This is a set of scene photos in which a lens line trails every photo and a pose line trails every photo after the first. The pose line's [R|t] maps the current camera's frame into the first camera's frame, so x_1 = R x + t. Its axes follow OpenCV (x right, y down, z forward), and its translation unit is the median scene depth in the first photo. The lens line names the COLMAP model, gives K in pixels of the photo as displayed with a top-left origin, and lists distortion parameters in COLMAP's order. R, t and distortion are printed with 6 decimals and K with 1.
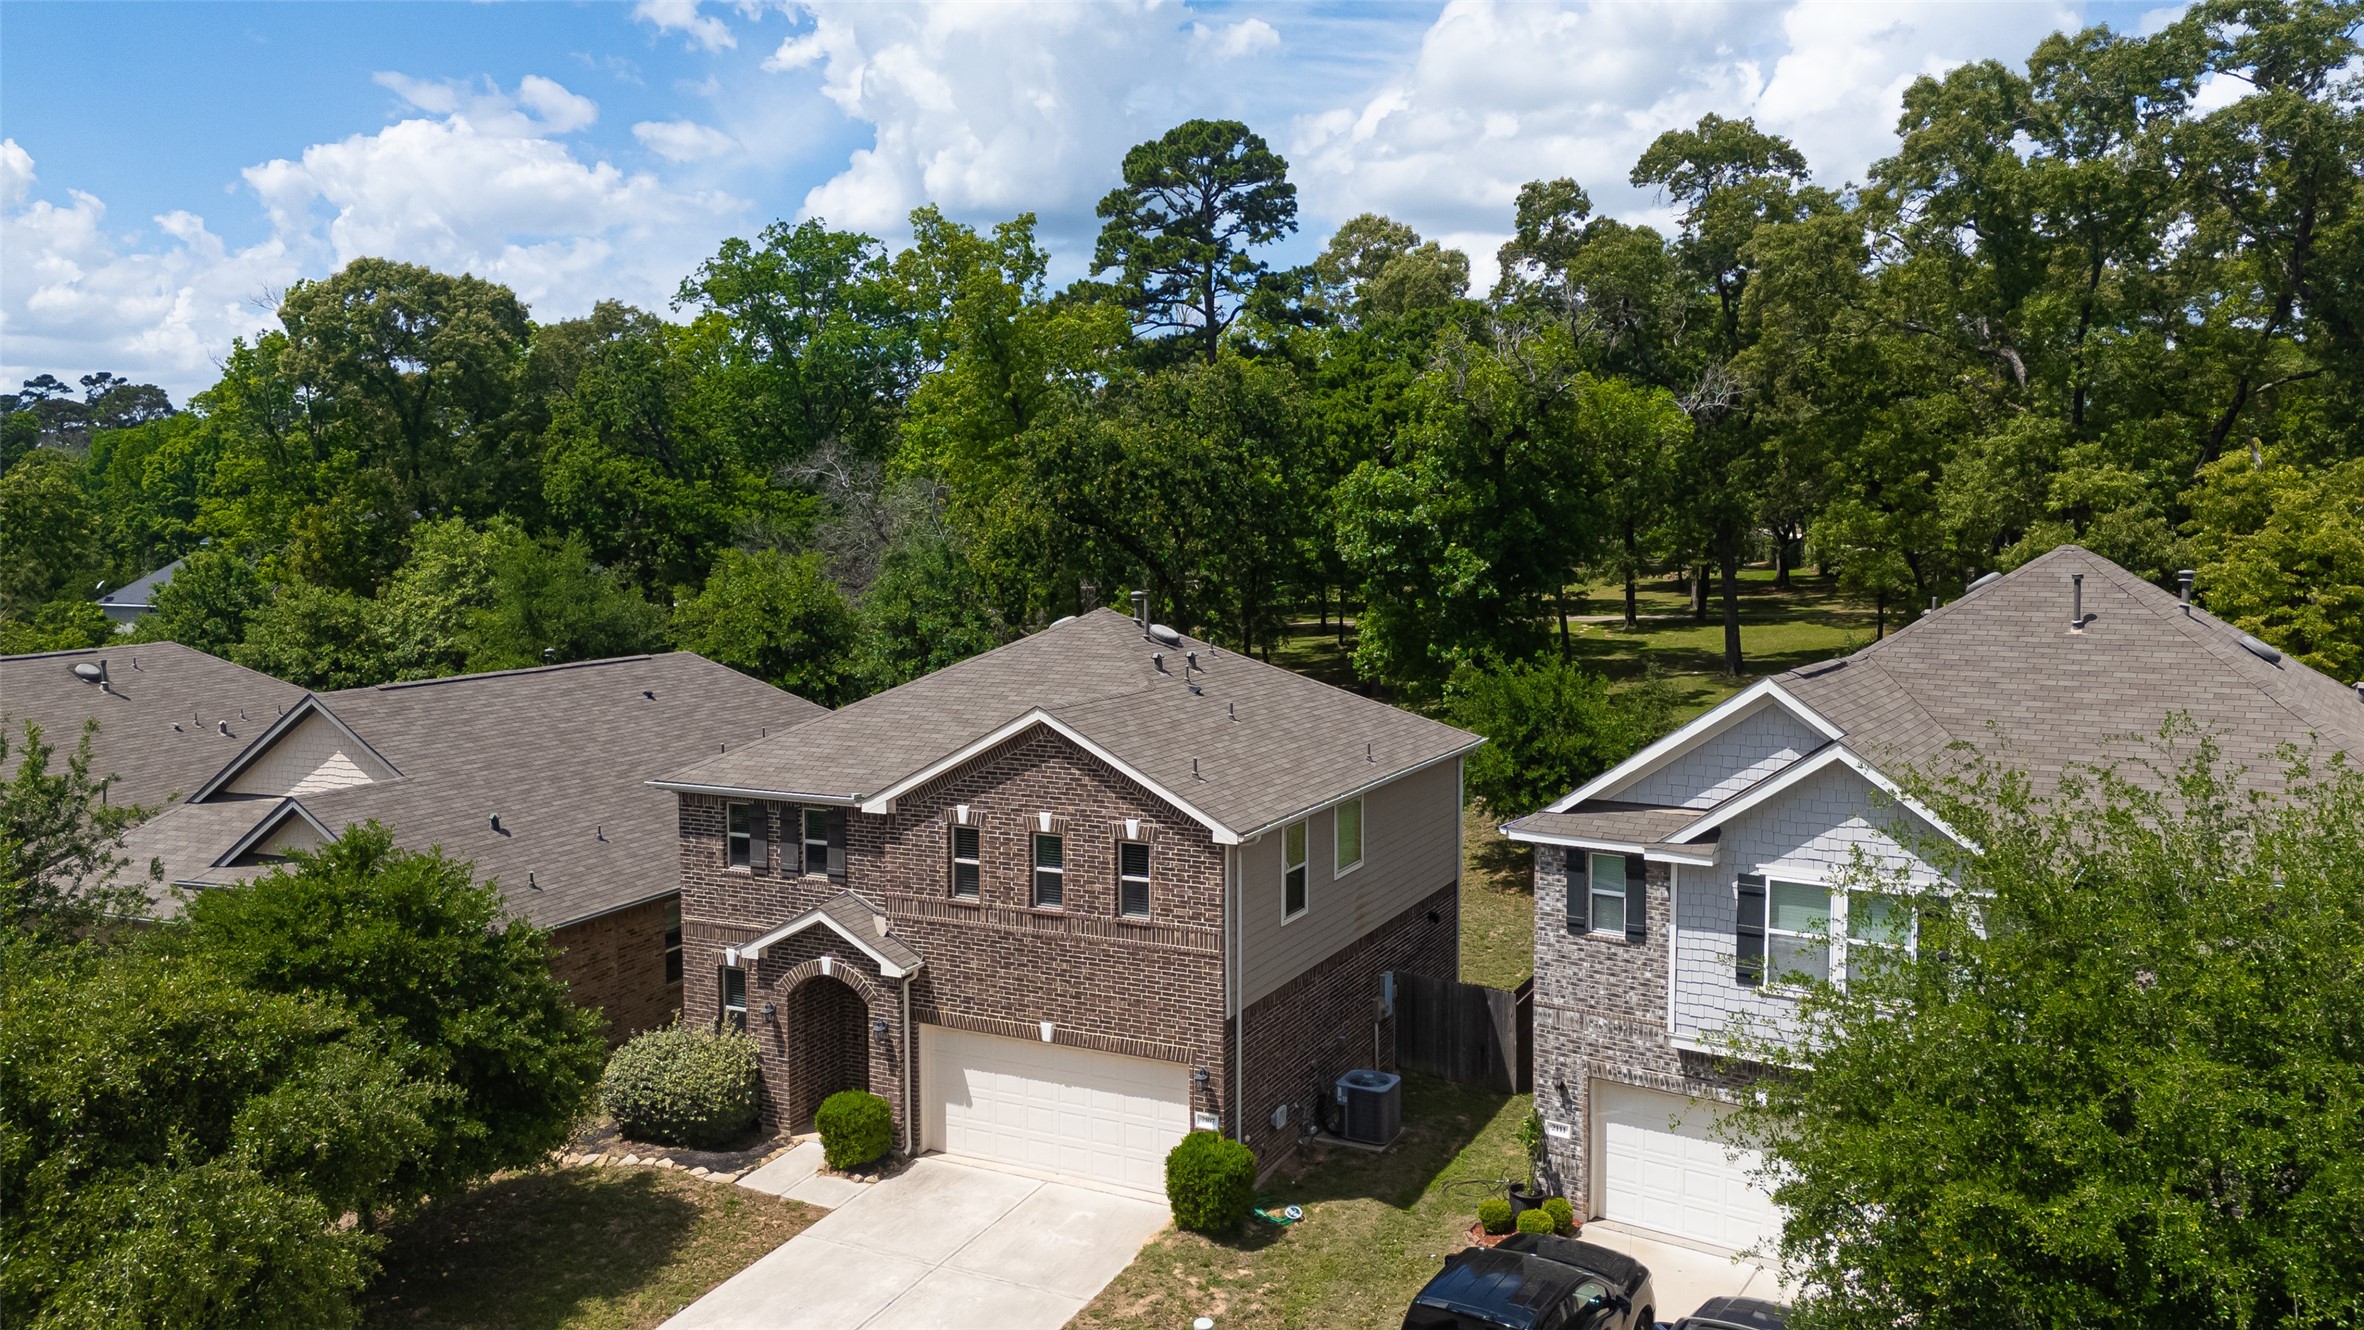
lens RADIAL K [[1748.4, 0, 1182.2], [0, 1748.4, 662.1], [0, 0, 1]] dist [0.098131, -0.135207]
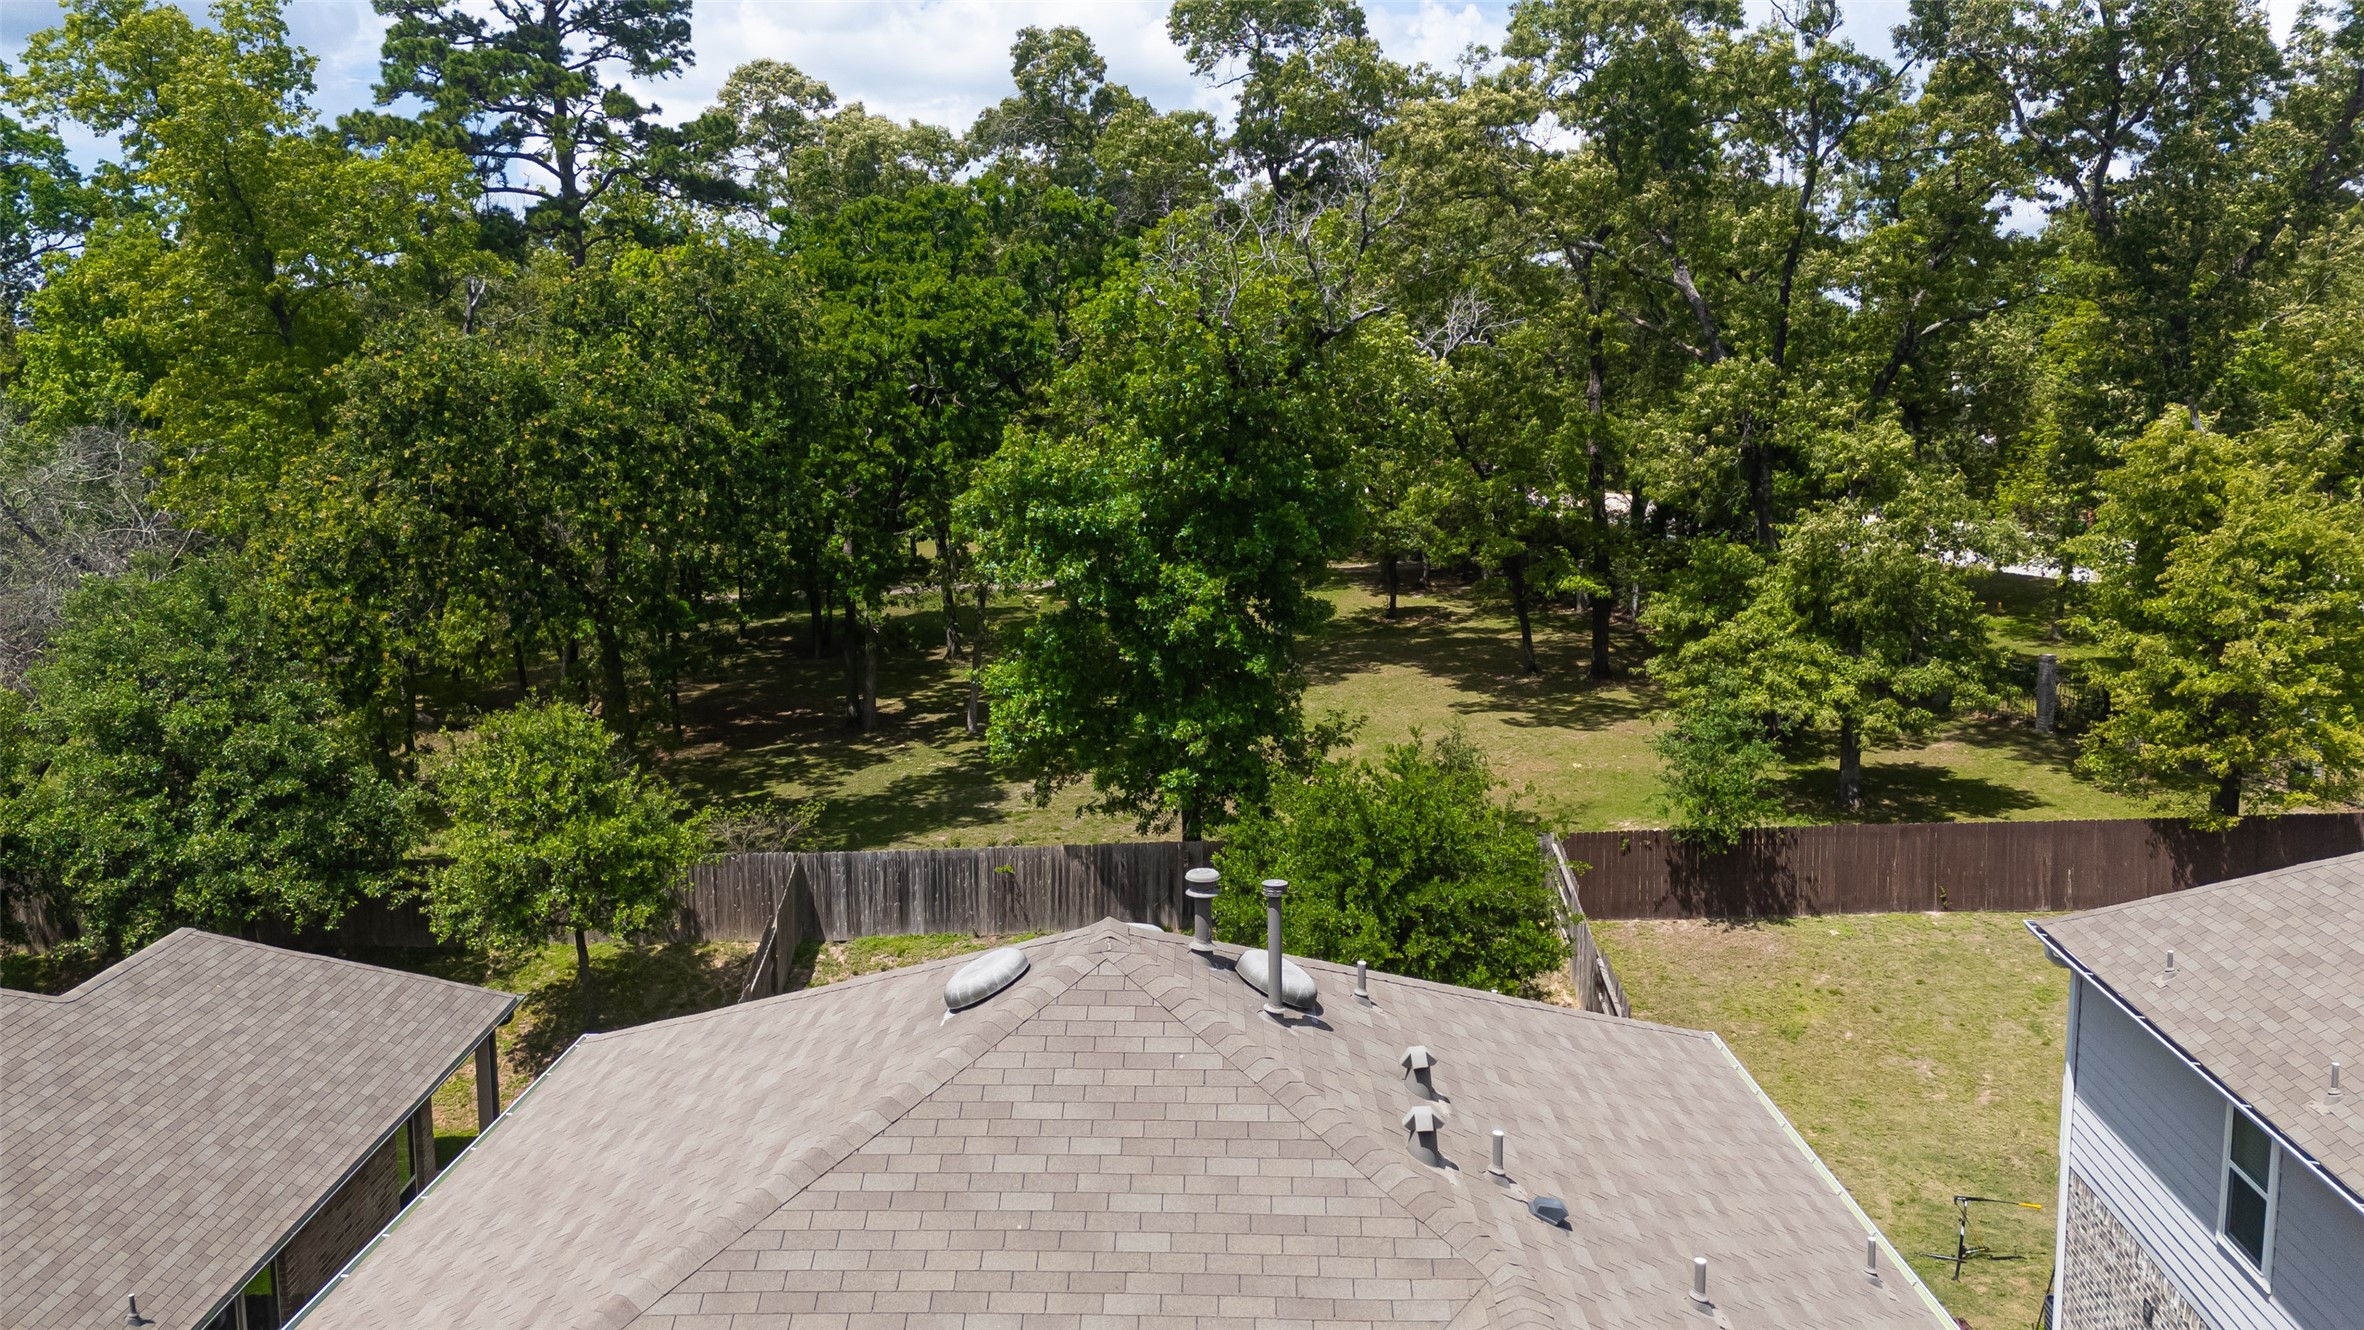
lens RADIAL K [[1719.0, 0, 1174.1], [0, 1719.0, 668.8], [0, 0, 1]] dist [0.083858, -0.124234]
pose [[0.898960, -0.063386, 0.433421, -0.207951], [0.040177, 0.997235, 0.062510, -0.118160], [-0.436185, -0.038781, 0.899021, 0.795376]]
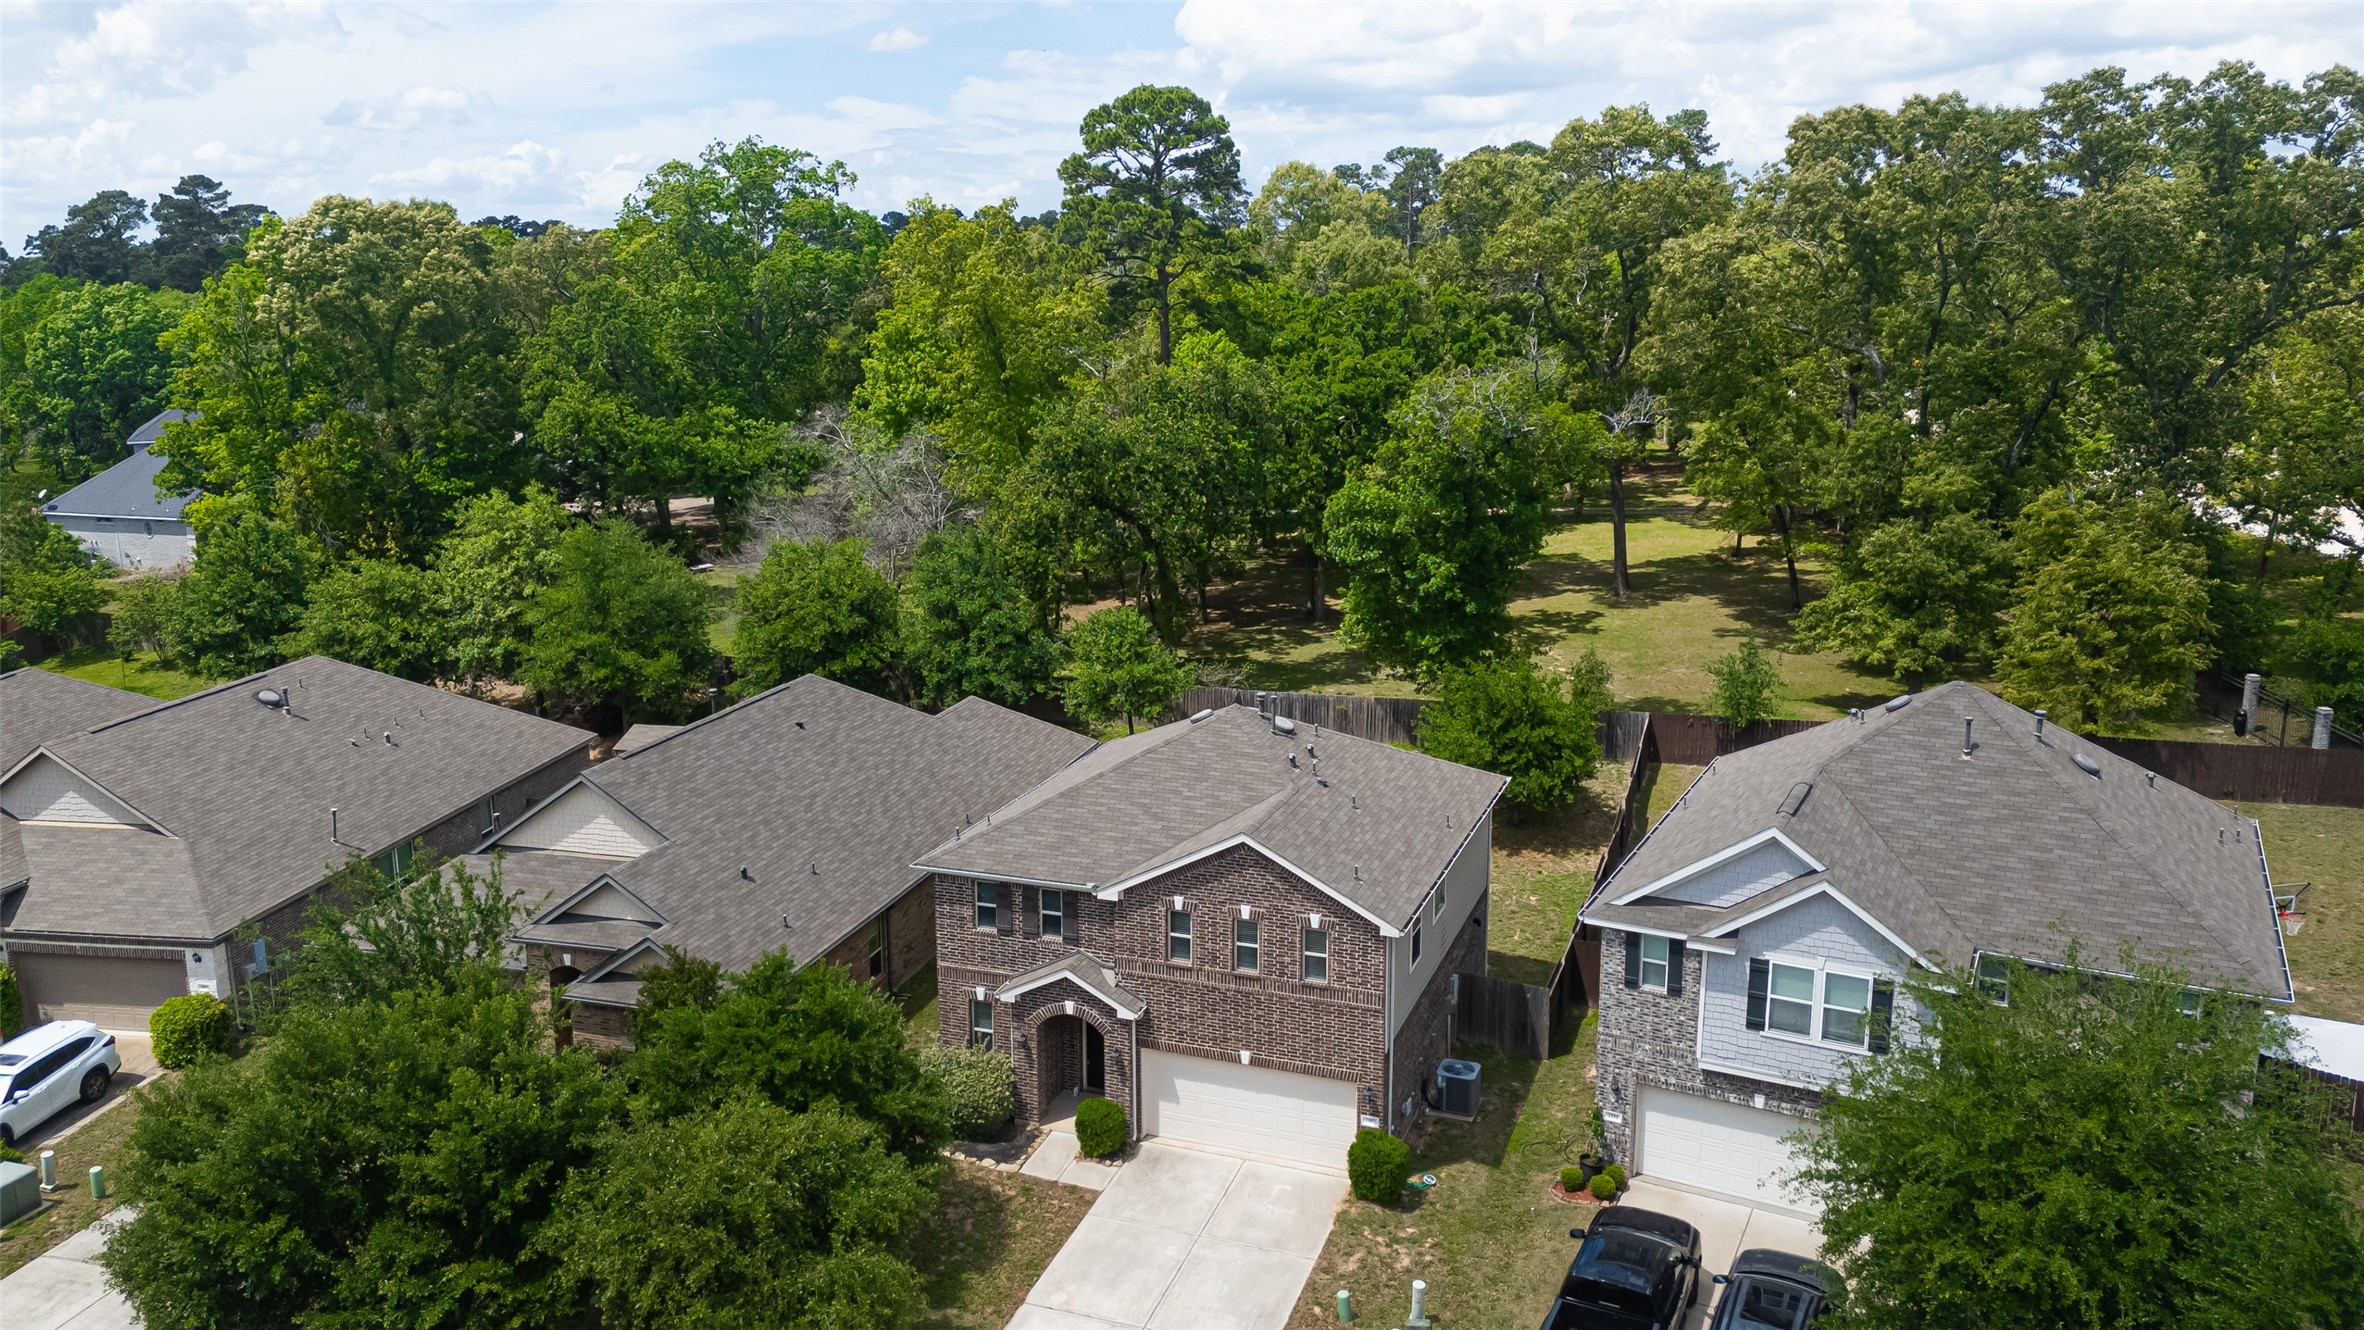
lens RADIAL K [[1748.4, 0, 1182.2], [0, 1748.4, 662.1], [0, 0, 1]] dist [0.098131, -0.135207]
pose [[0.994164, -0.022884, 0.105420, -0.251961], [0.009159, 0.991617, 0.128884, -0.263347], [-0.107485, -0.127166, 0.986040, -0.303479]]
